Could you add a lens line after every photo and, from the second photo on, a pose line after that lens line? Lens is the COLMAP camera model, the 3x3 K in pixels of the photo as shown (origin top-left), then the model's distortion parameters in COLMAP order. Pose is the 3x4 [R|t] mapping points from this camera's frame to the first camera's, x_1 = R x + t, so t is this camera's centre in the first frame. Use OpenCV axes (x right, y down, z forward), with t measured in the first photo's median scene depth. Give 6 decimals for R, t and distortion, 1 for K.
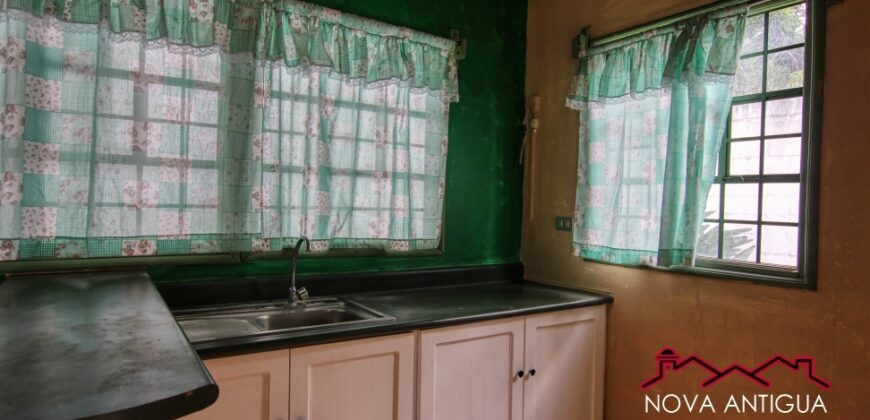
lens RADIAL K [[519.0, 0, 435.0], [0, 519.0, 210.0], [0, 0, 1]] dist [0.000864, 0.000599]
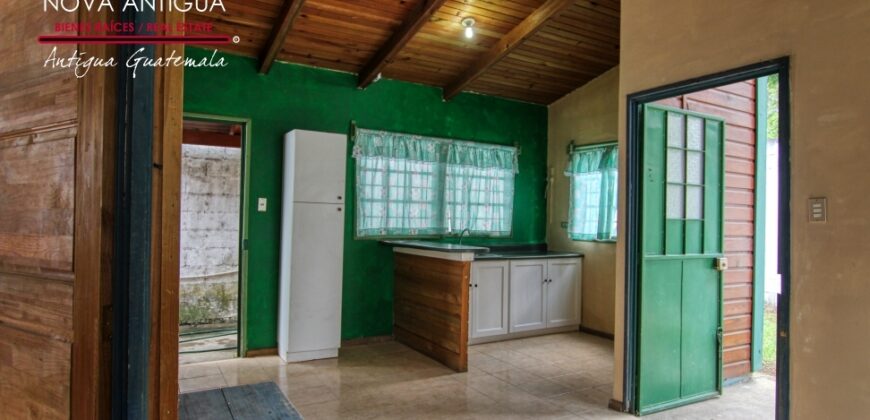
lens RADIAL K [[514.5, 0, 449.6], [0, 514.5, 209.8], [0, 0, 1]] dist [0.000330, 0.000107]
pose [[0.999582, -0.006897, -0.028060, -0.218584], [0.006173, 0.999648, -0.025811, 0.018509], [0.028228, 0.025627, 0.999273, -1.441605]]
